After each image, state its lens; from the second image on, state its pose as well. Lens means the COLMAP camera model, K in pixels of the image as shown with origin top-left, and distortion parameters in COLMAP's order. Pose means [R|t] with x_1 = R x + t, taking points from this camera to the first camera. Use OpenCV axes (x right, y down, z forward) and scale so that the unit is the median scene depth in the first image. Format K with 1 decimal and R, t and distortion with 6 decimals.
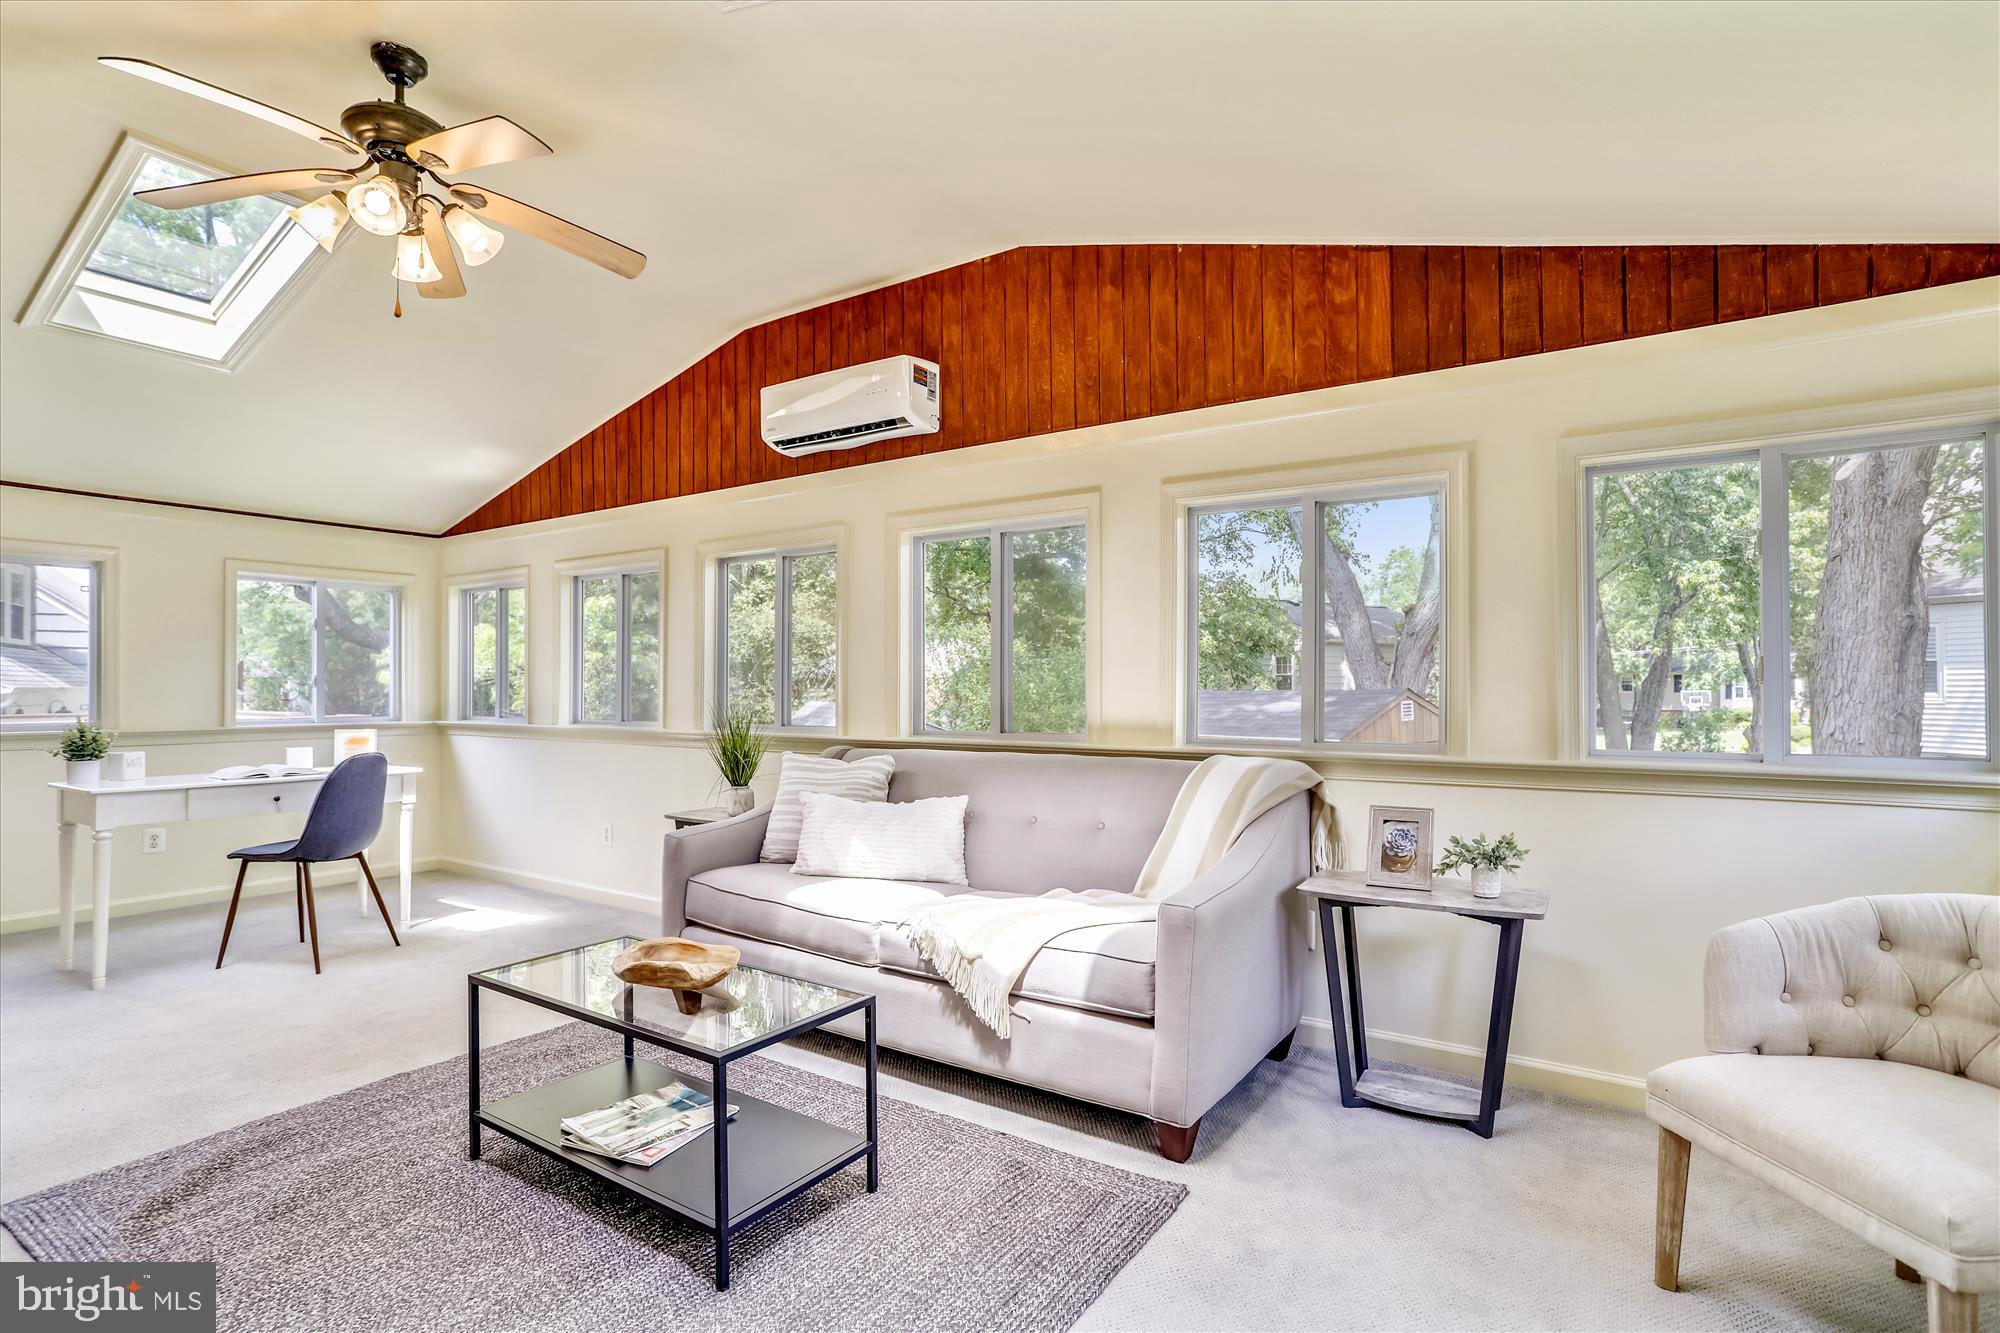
lens RADIAL K [[980.8, 0, 1021.0], [0, 980.8, 676.4], [0, 0, 1]] dist [-0.048516, 0.012786]
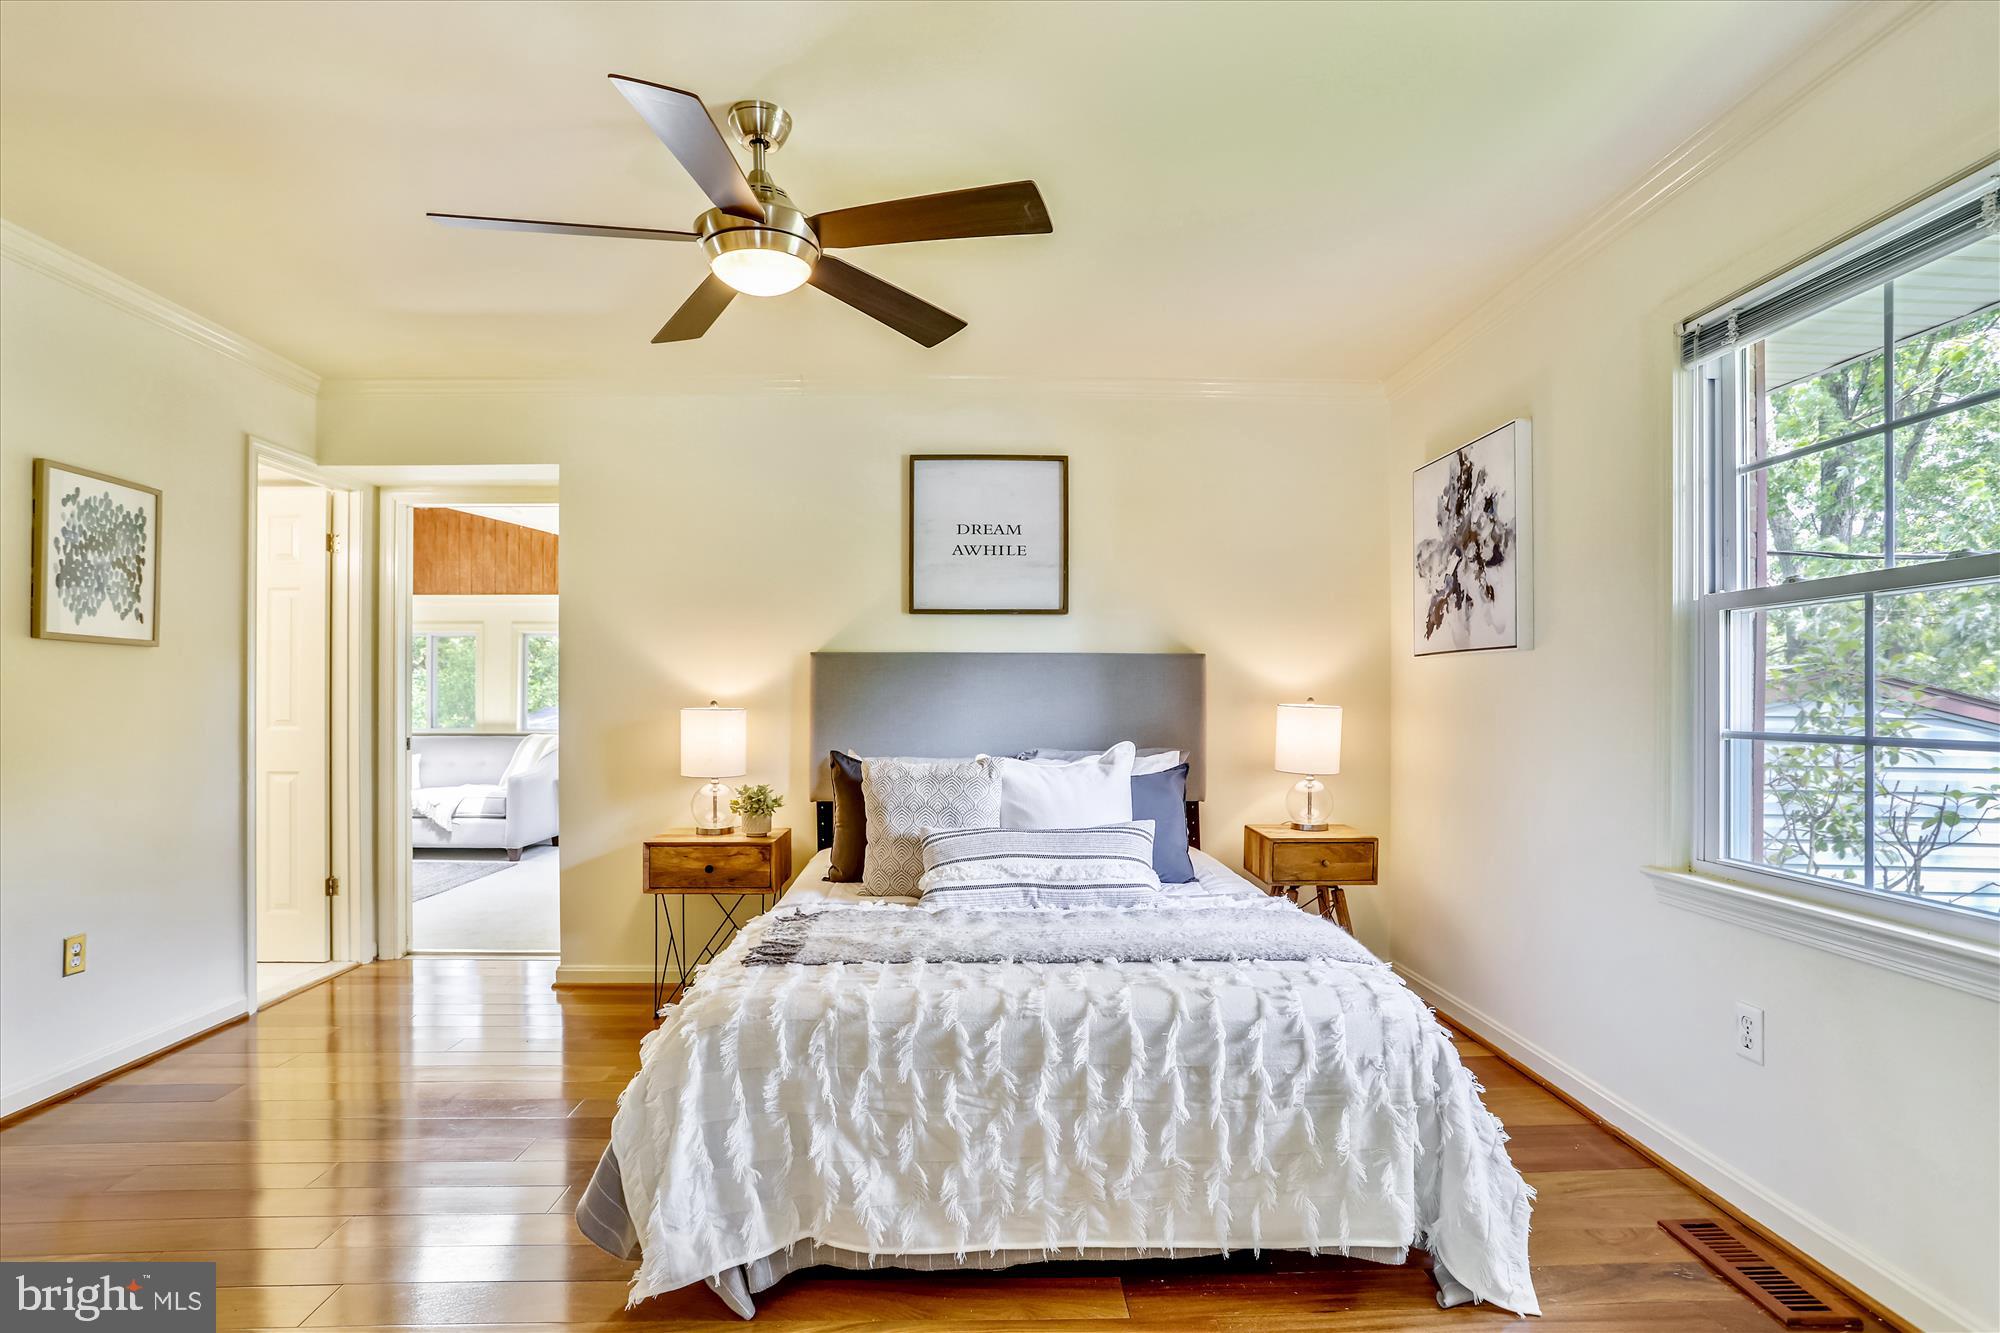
lens RADIAL K [[980.8, 0, 1001.6], [0, 980.8, 680.8], [0, 0, 1]] dist [-0.048516, 0.012786]
pose [[0.827239, 0.005813, 0.561820, -0.201658], [-0.003817, 0.999982, -0.004727, -0.047578], [-0.561837, 0.001766, 0.827246, -1.680165]]
